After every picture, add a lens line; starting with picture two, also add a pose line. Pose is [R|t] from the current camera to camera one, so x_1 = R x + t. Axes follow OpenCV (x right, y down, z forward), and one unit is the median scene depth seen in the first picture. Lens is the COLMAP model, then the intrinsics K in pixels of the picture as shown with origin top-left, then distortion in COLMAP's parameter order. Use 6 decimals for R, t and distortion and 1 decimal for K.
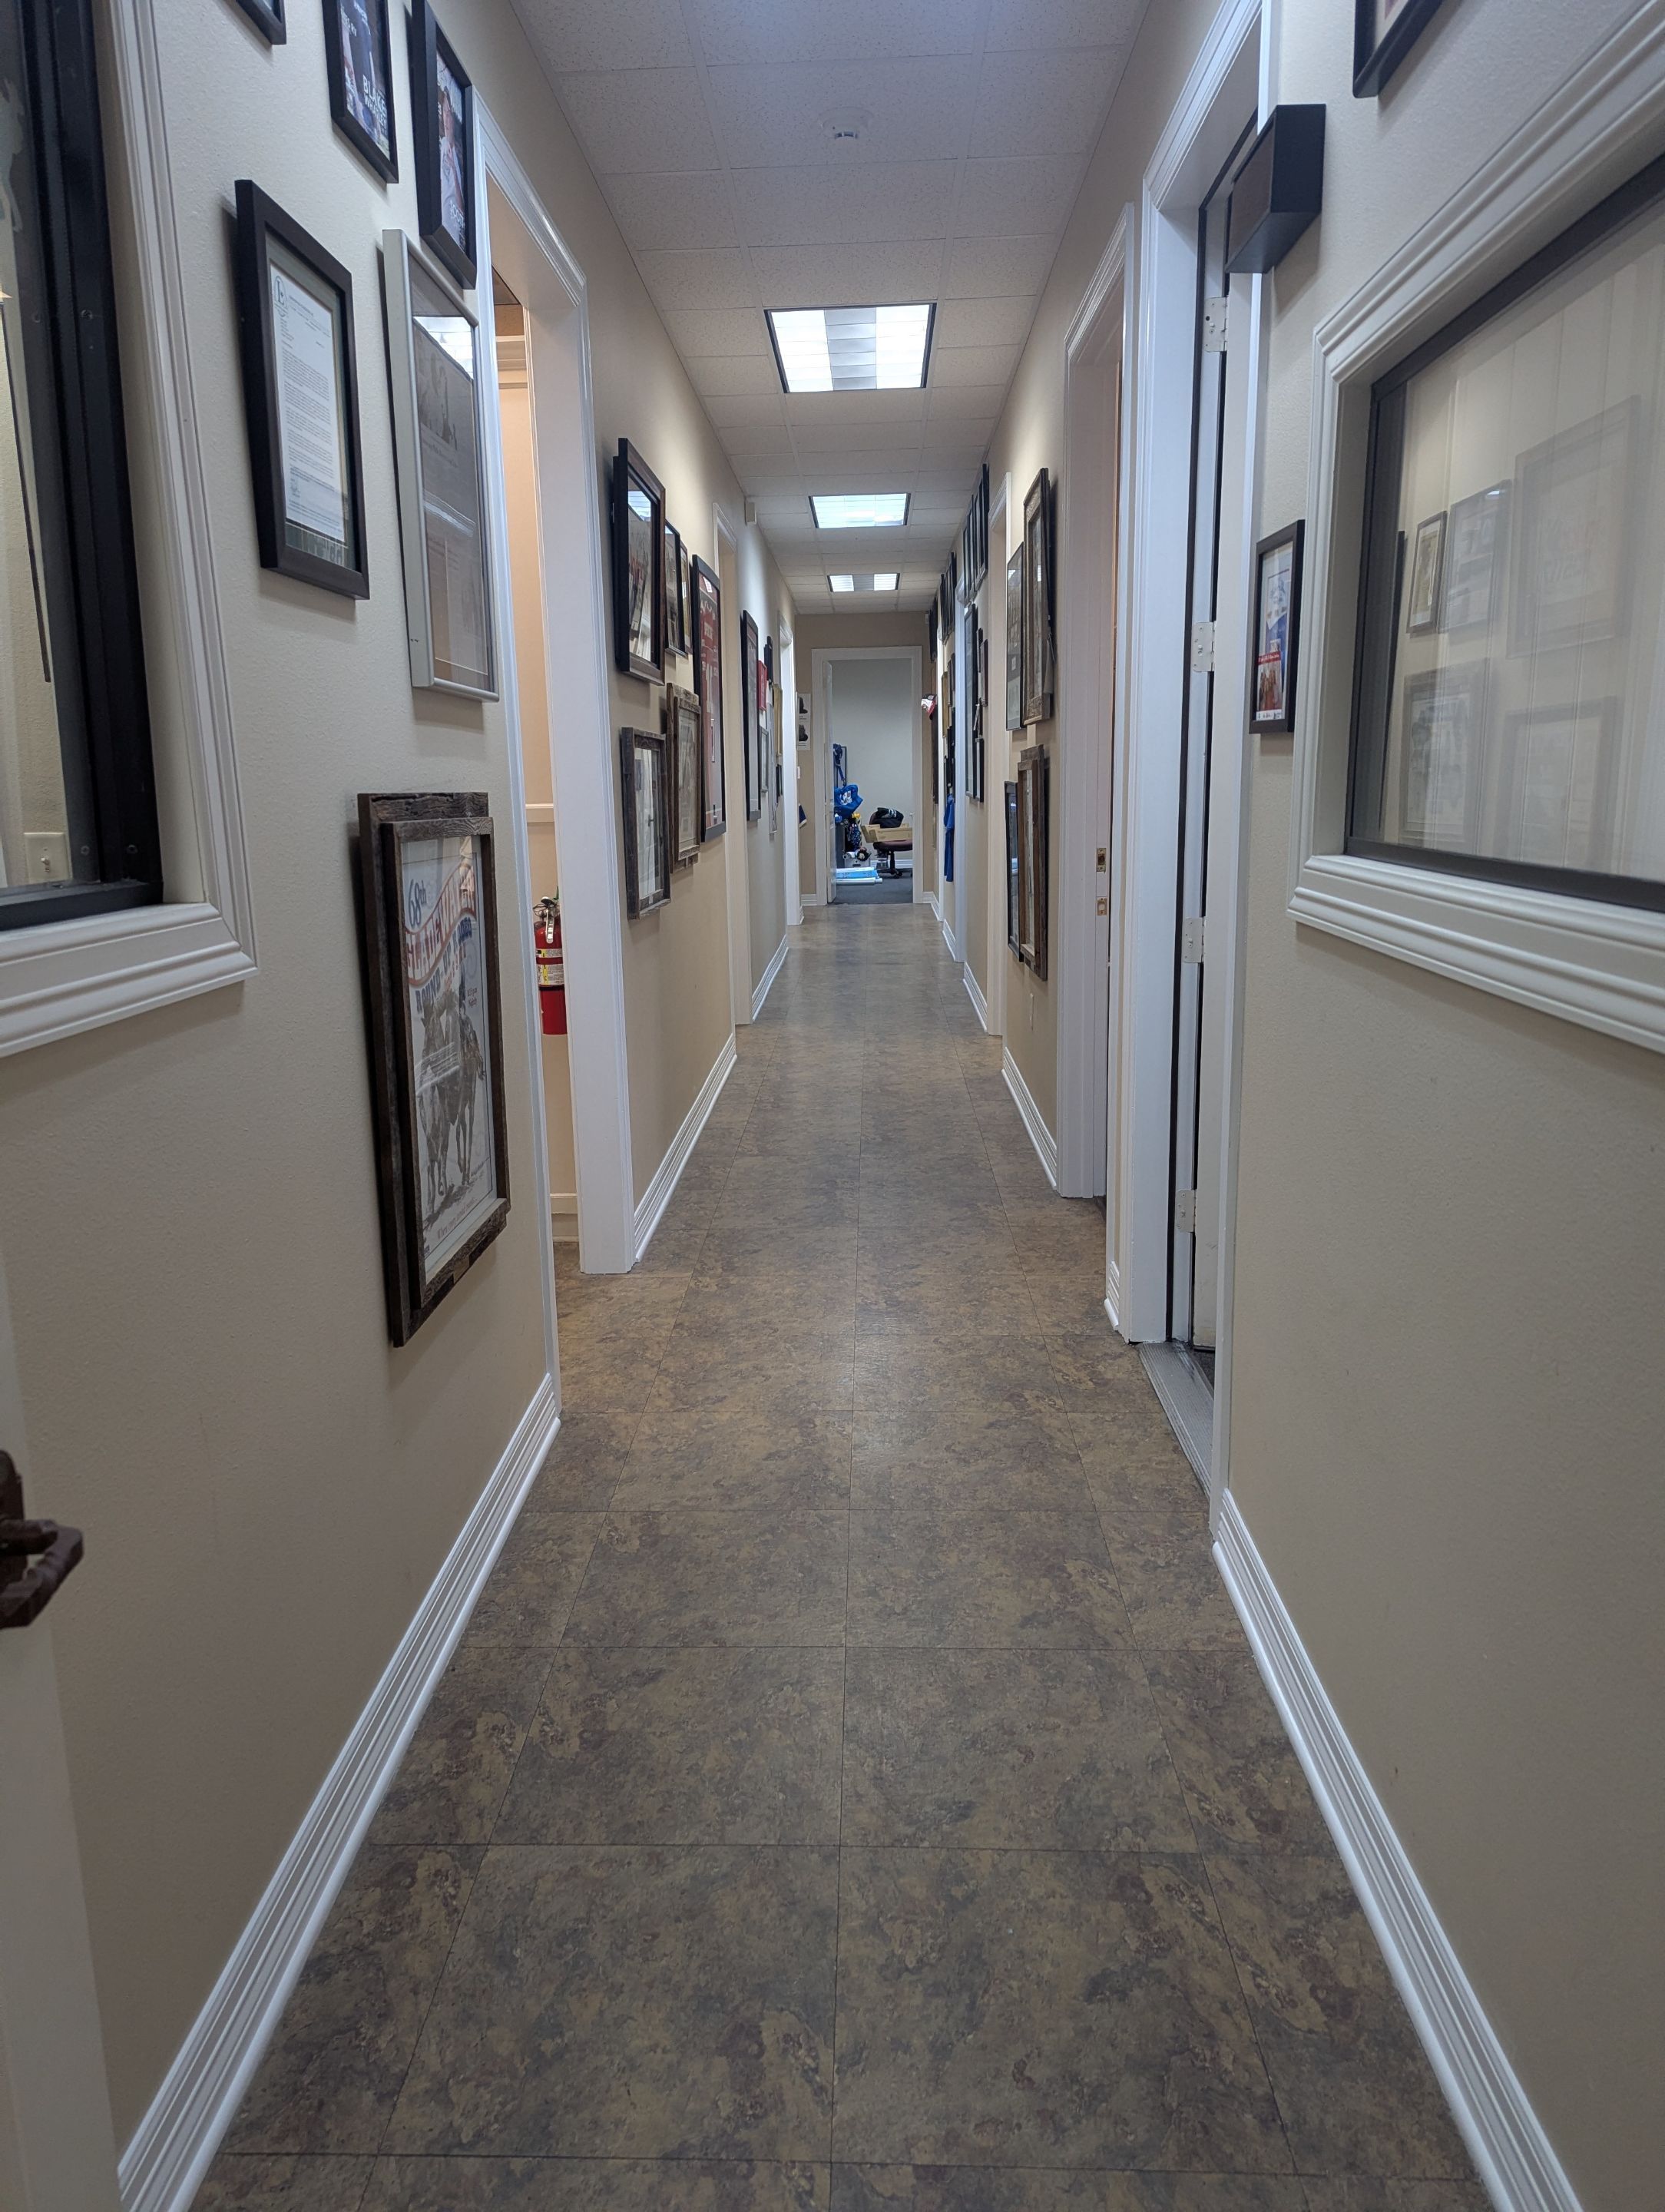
lens RADIAL K [[1587.1, 0, 782.8], [0, 1587.1, 1136.8], [0, 0, 1]] dist [0.057722, -0.033902]
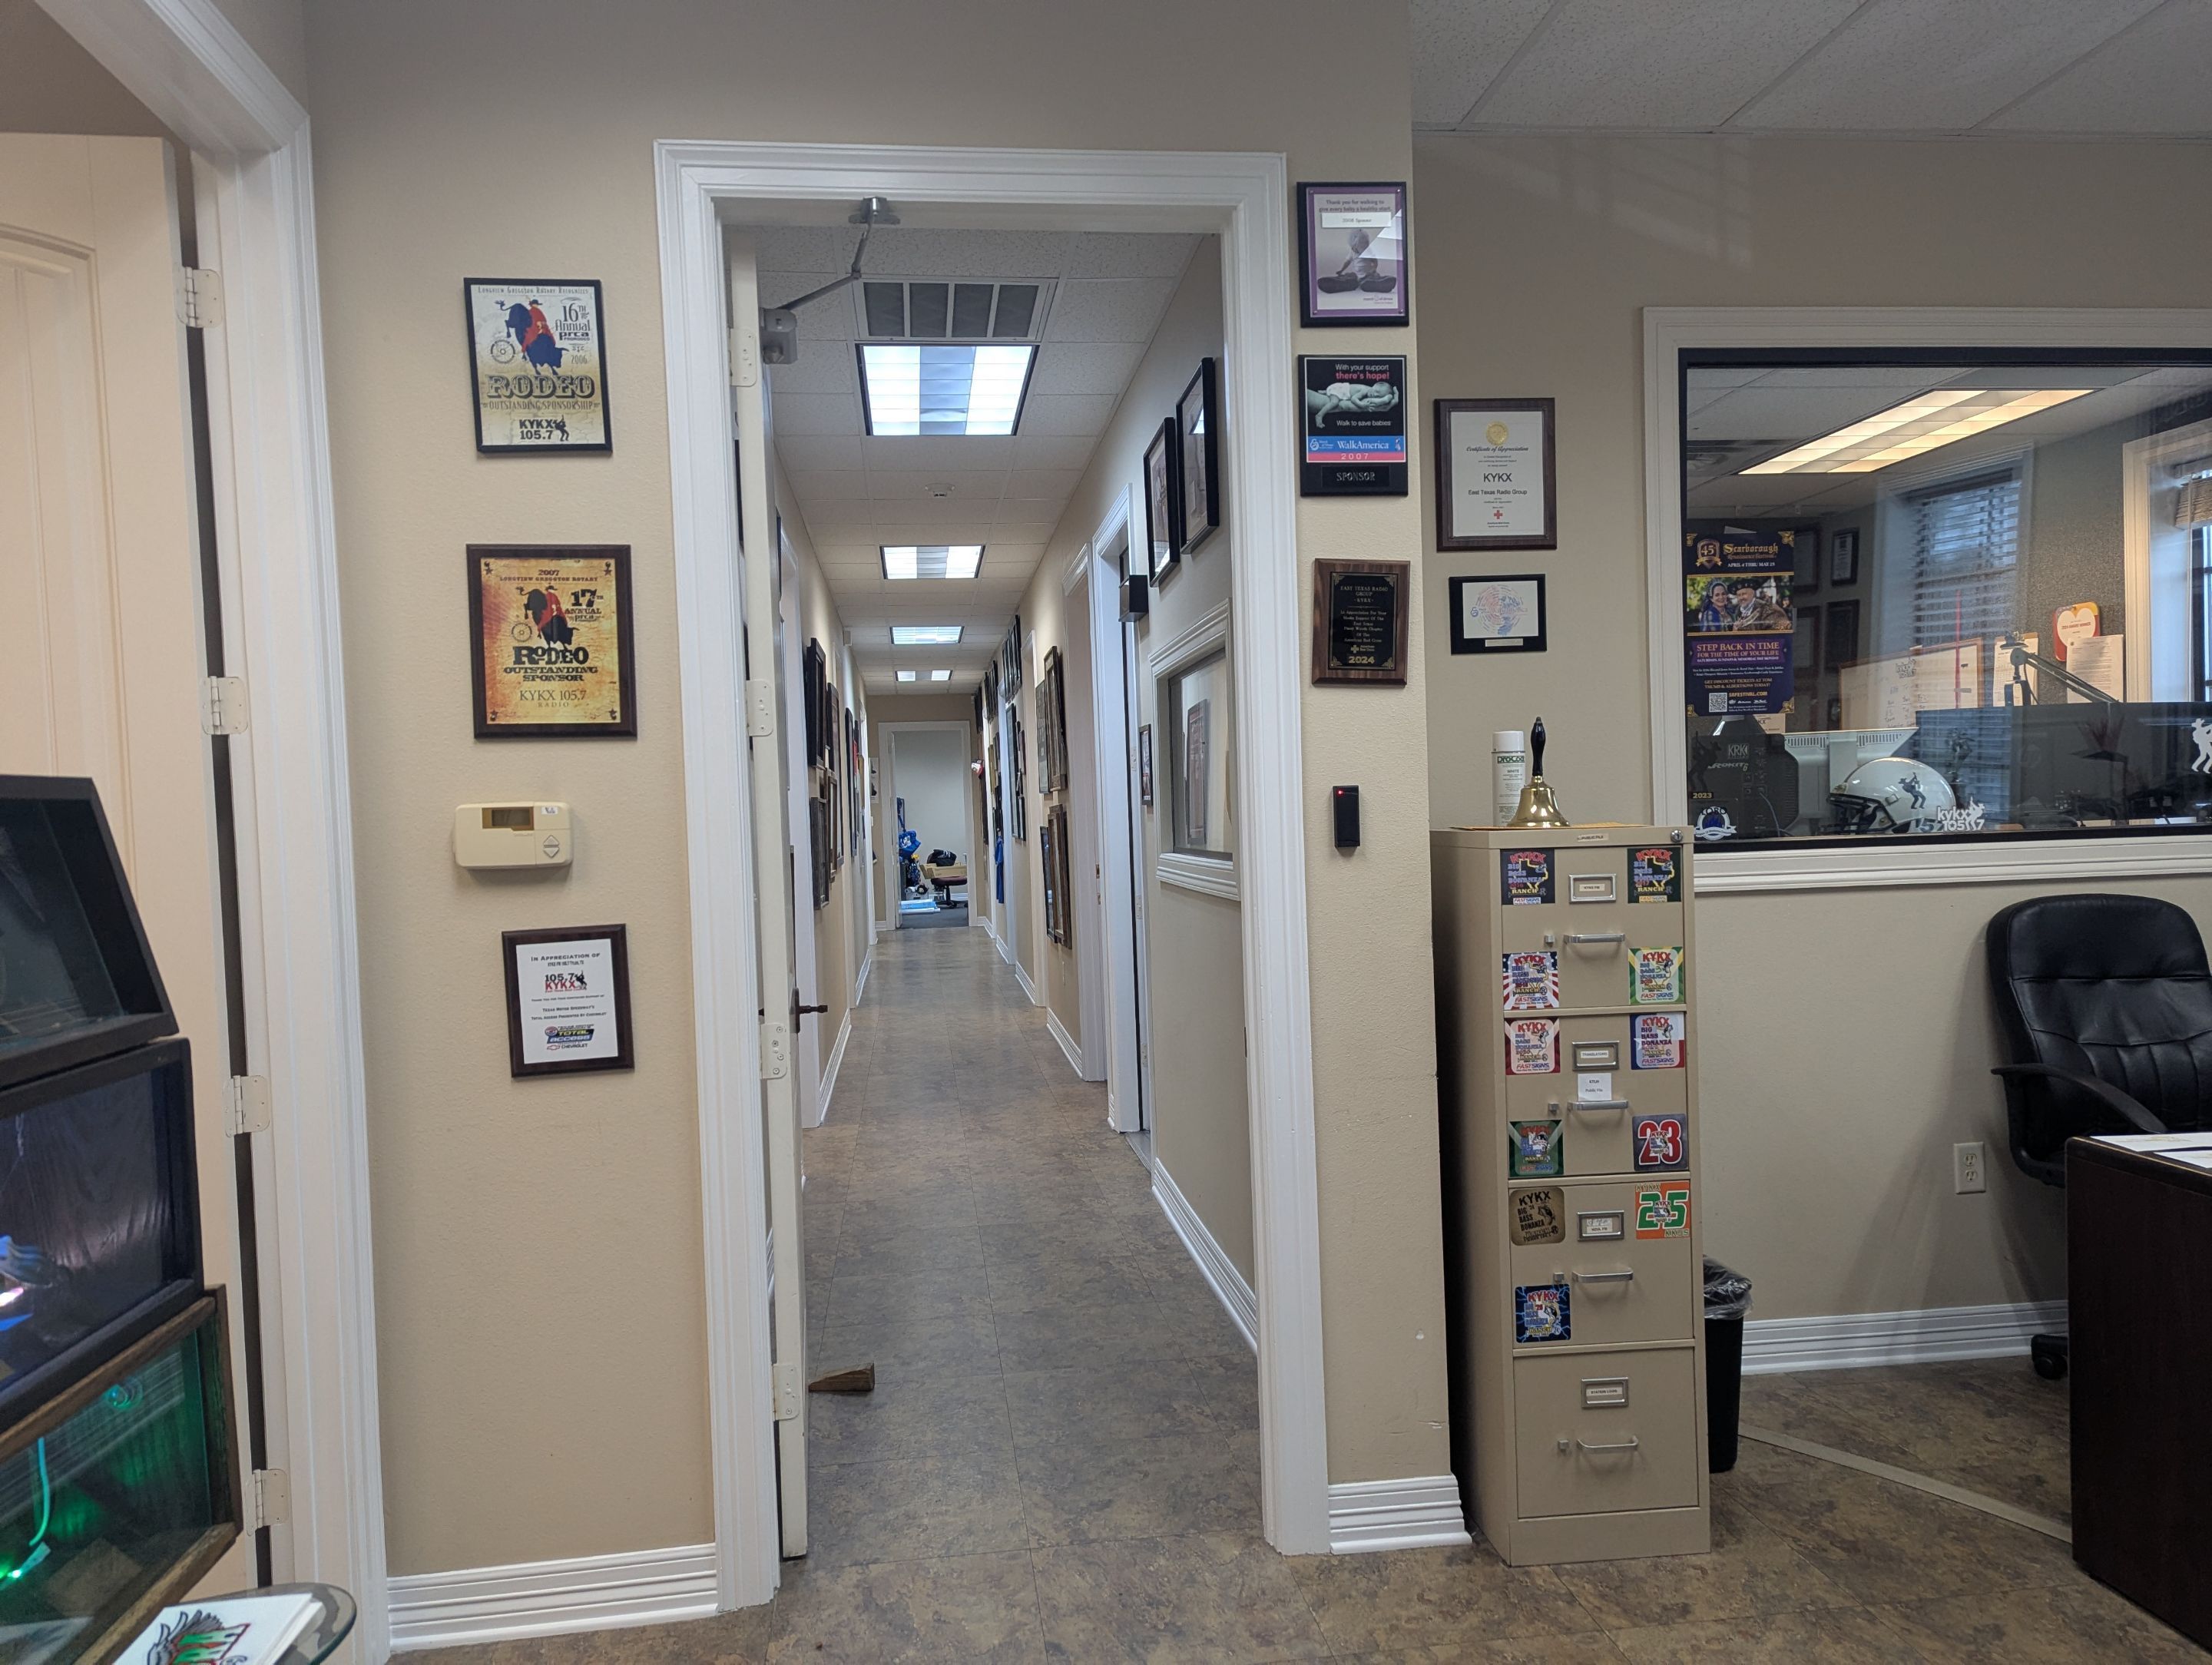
lens RADIAL K [[1587.1, 0, 1108.1], [0, 1587.1, 834.3], [0, 0, 1]] dist [0.057722, -0.033902]
pose [[0.984366, -0.010394, 0.175828, -0.039693], [0.047776, 0.976589, -0.209739, 0.066543], [-0.169531, 0.214860, 0.961818, -0.295081]]
